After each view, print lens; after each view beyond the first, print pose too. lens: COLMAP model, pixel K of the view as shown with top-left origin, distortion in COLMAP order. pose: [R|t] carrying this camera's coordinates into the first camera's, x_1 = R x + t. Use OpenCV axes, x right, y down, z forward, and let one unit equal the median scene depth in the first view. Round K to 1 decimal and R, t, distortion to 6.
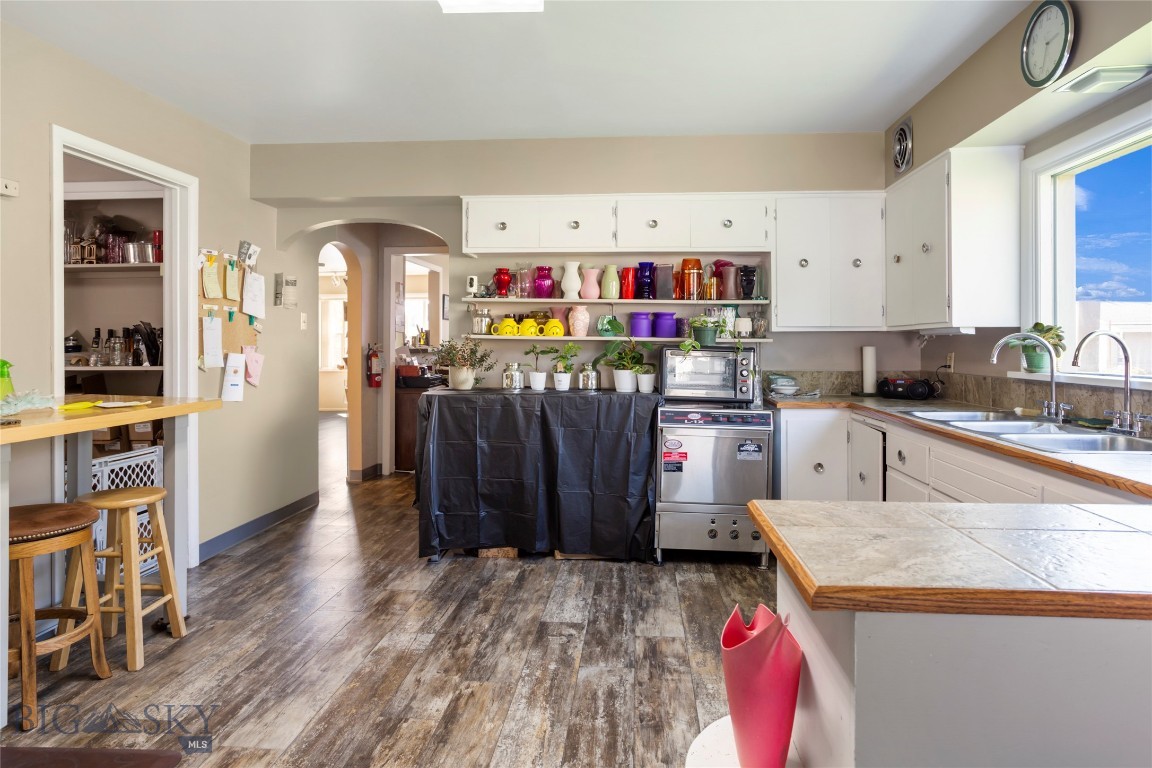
lens RADIAL K [[723.7, 0, 588.1], [0, 723.7, 344.3], [0, 0, 1]] dist [-0.026161, 0.003368]
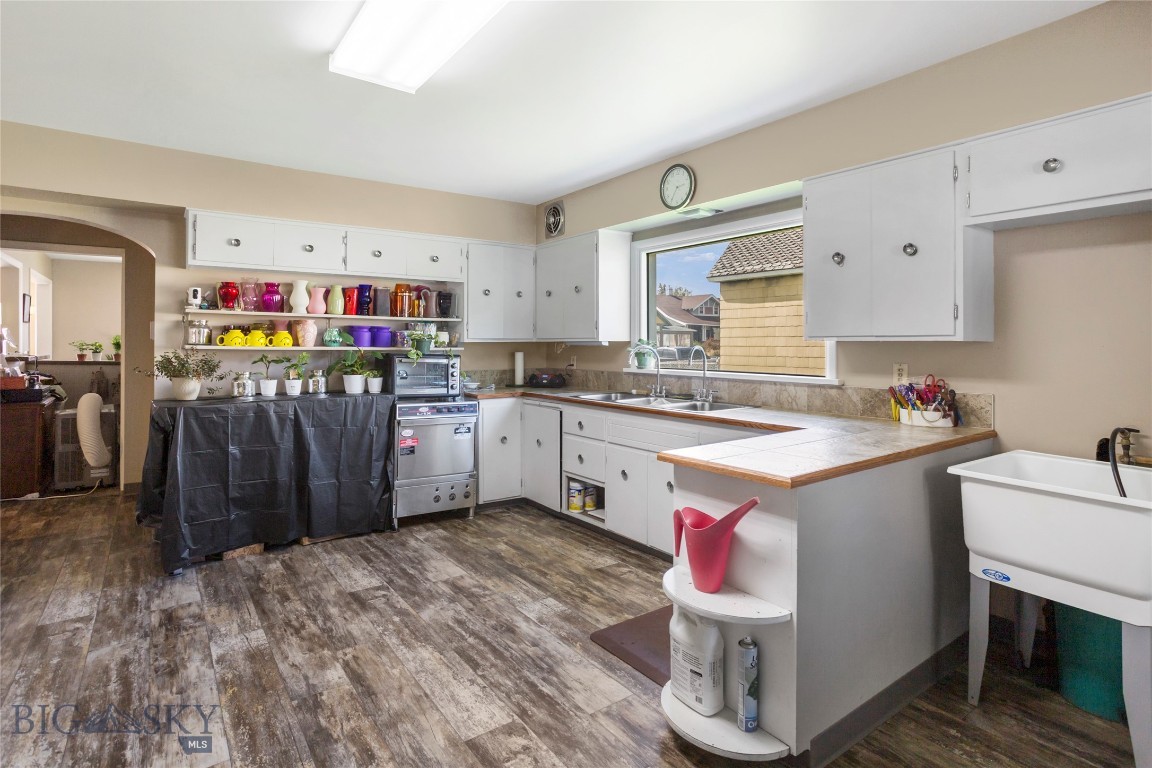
lens RADIAL K [[603.5, 0, 590.8], [0, 603.5, 340.2], [0, 0, 1]] dist [-0.037997, 0.019563]
pose [[0.749482, 0.000922, 0.662025, -0.346026], [0.001589, 0.999994, -0.003192, -0.019627], [-0.662023, 0.003444, 0.749475, 0.007105]]
